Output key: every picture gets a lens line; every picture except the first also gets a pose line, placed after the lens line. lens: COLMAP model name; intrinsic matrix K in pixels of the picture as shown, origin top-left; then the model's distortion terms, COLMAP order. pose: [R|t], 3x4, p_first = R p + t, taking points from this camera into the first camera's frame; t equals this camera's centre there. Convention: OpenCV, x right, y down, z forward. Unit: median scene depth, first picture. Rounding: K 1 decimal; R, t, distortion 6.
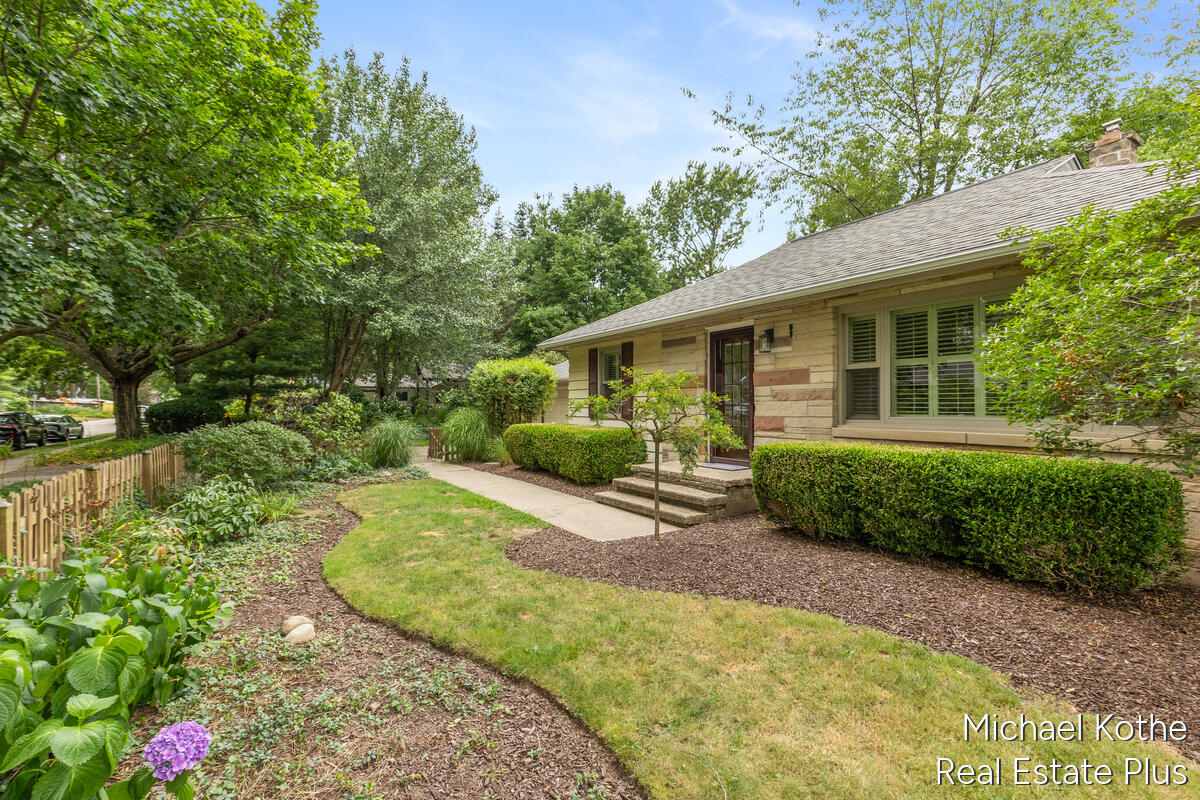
lens RADIAL K [[538.5, 0, 609.2], [0, 538.5, 401.0], [0, 0, 1]] dist [0.000386, 0.000202]
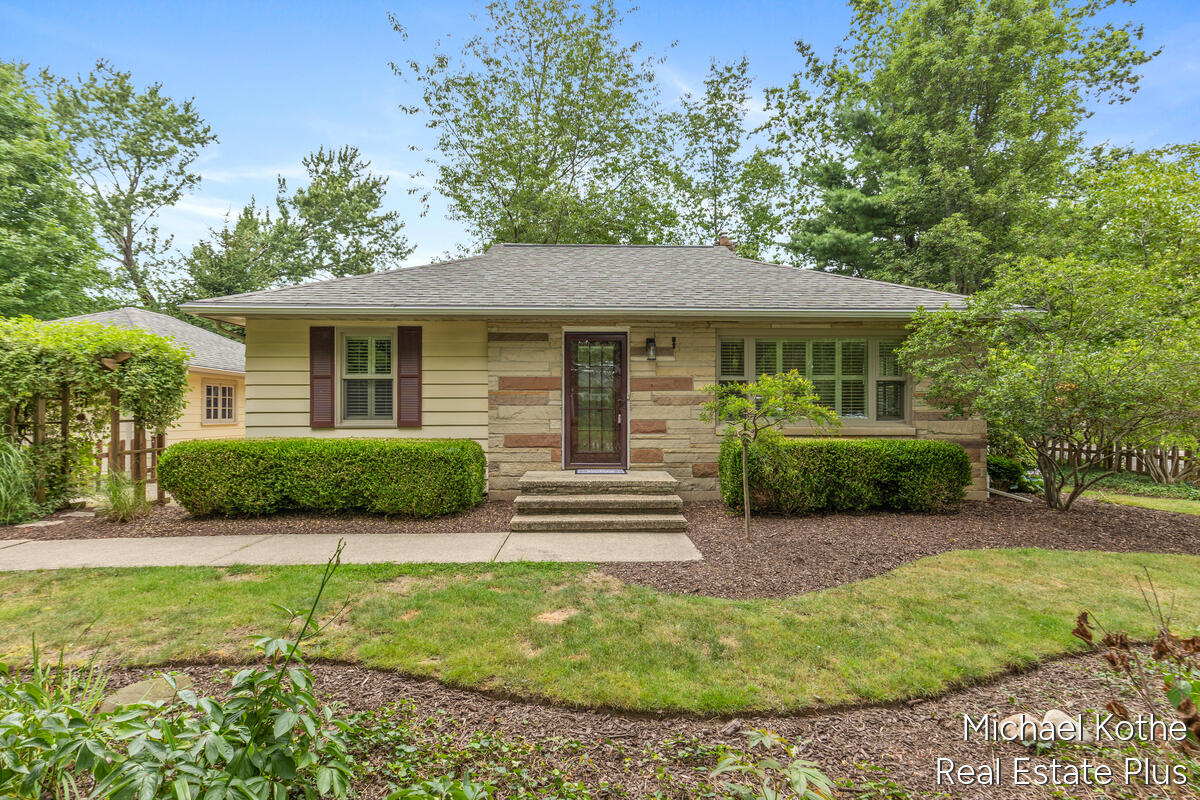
lens RADIAL K [[538.5, 0, 608.5], [0, 538.5, 406.8], [0, 0, 1]] dist [0.000386, 0.000202]
pose [[0.521826, 0.007657, 0.853018, -0.686485], [-0.008206, 0.999959, -0.003956, 0.008452], [-0.853013, -0.004935, 0.521867, 0.525105]]
